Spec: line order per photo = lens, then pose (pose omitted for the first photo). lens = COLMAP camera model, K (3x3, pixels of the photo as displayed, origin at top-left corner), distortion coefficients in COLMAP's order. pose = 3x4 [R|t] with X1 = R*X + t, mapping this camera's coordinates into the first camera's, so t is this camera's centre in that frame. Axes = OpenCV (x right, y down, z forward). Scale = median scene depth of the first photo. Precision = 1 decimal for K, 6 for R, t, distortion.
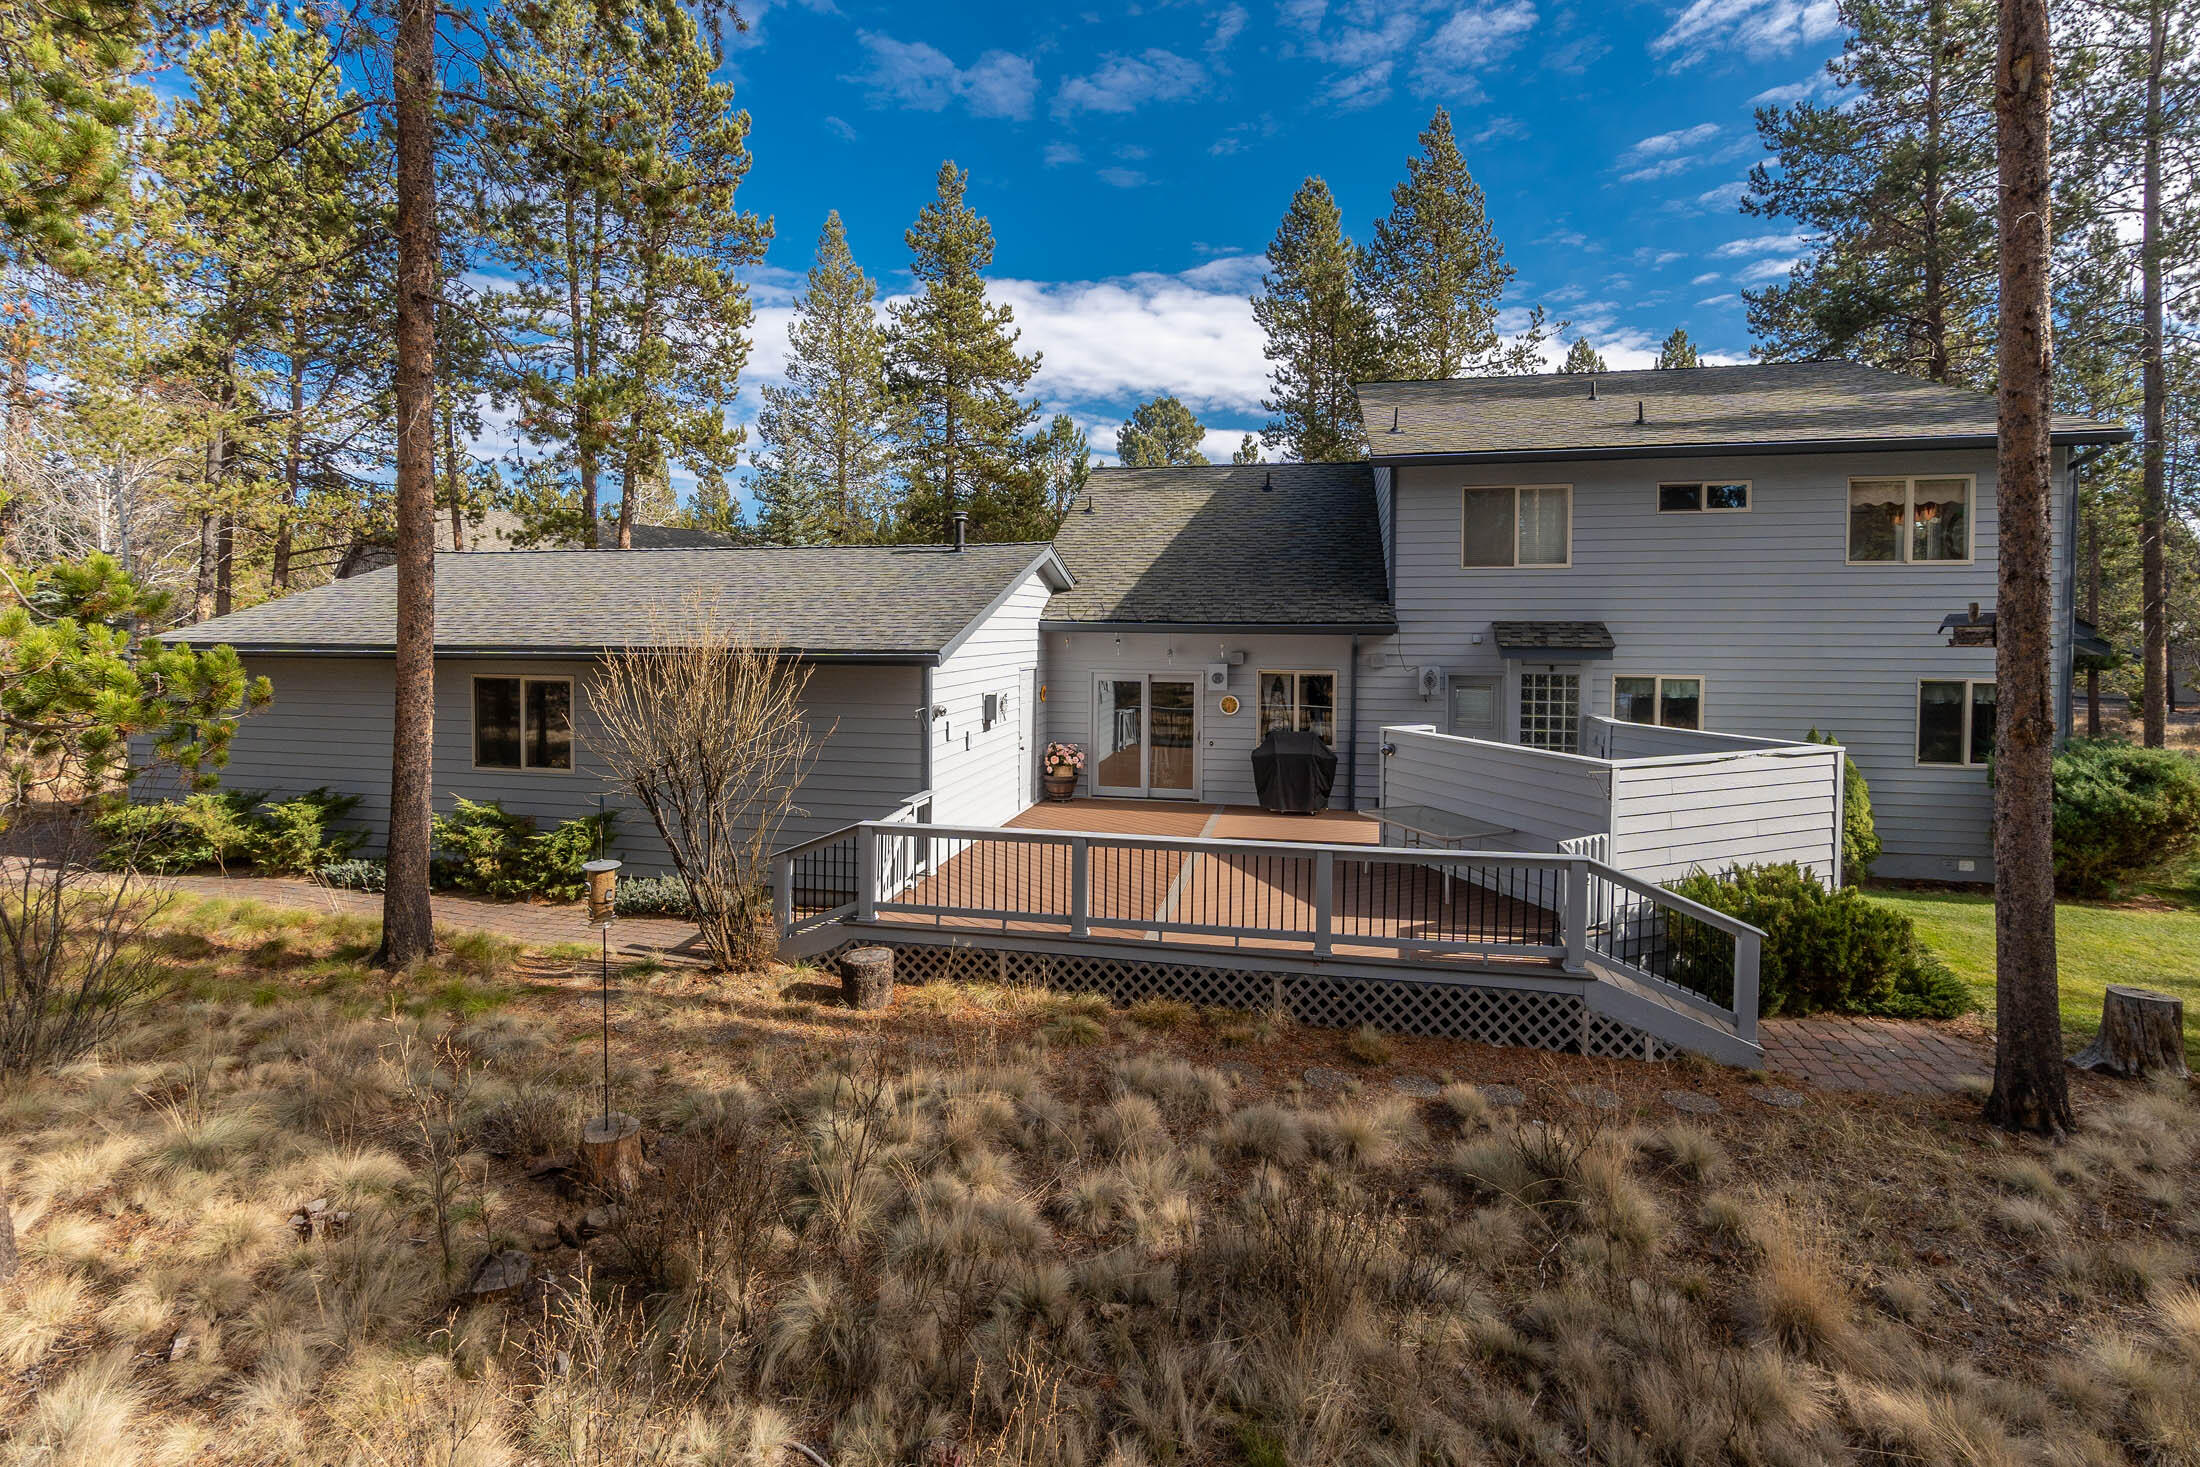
lens RADIAL K [[975.3, 0, 1100.9], [0, 975.3, 657.8], [0, 0, 1]] dist [-0.046179, 0.034201]
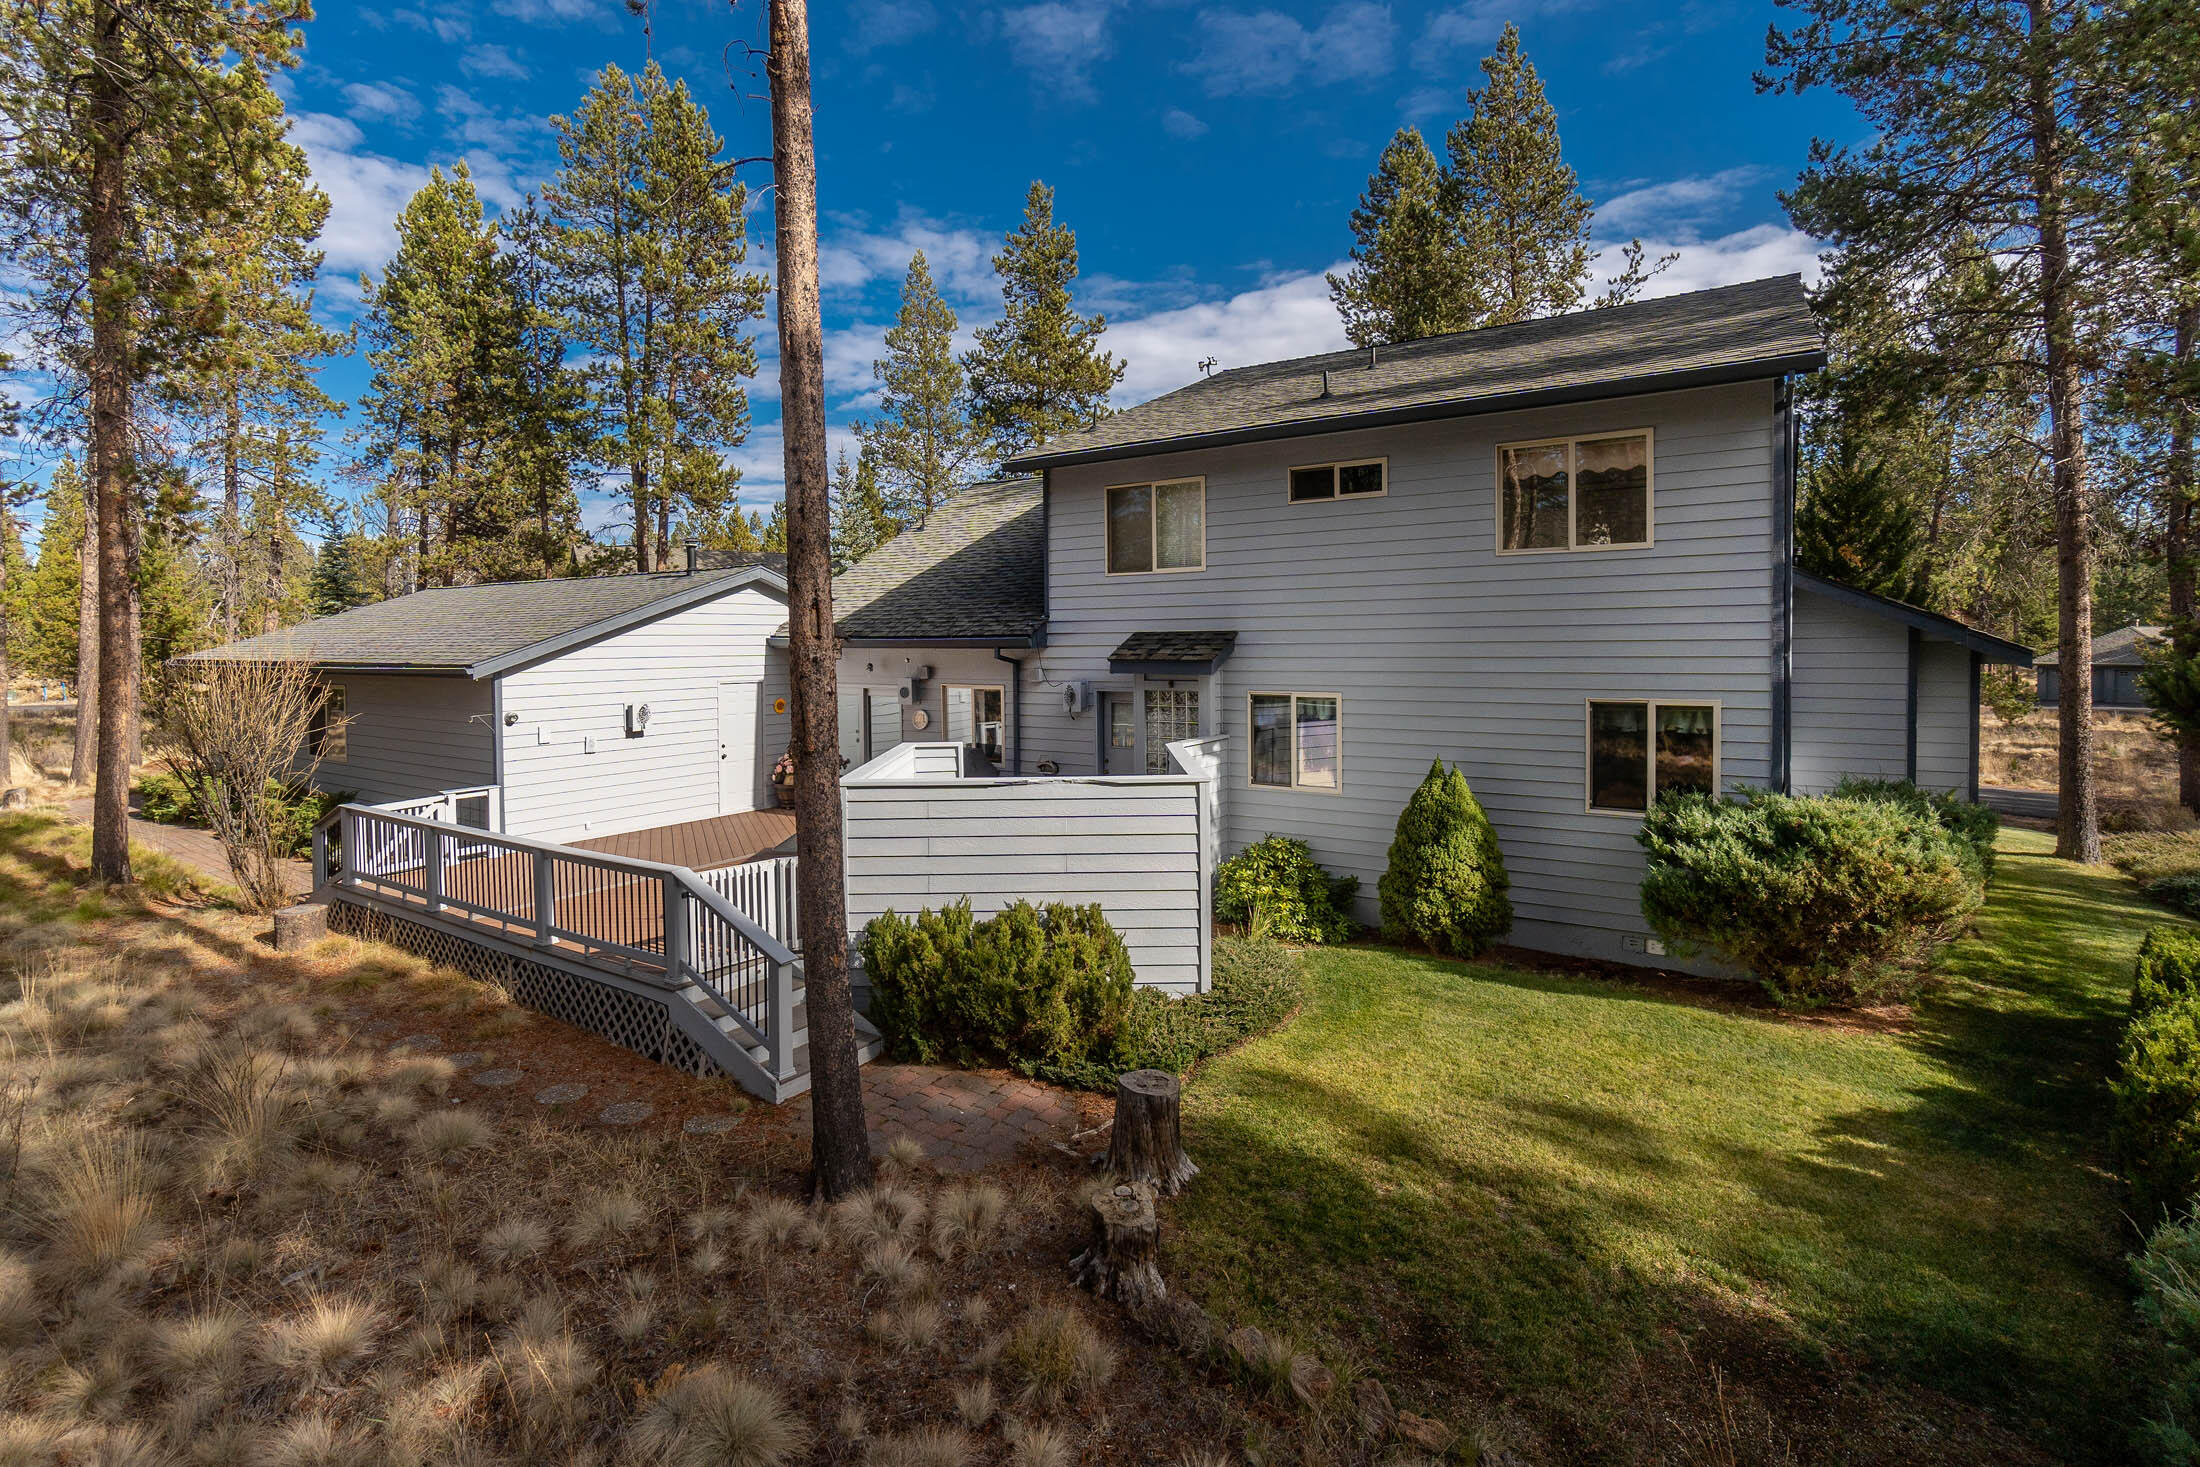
lens RADIAL K [[1011.8, 0, 1100.2], [0, 1011.8, 694.1], [0, 0, 1]] dist [0.021305, -0.000103]
pose [[0.934454, 0.008540, -0.355982, 0.723010], [-0.000429, 0.999739, 0.022858, -0.001143], [0.356084, -0.021207, 0.934213, 0.093107]]
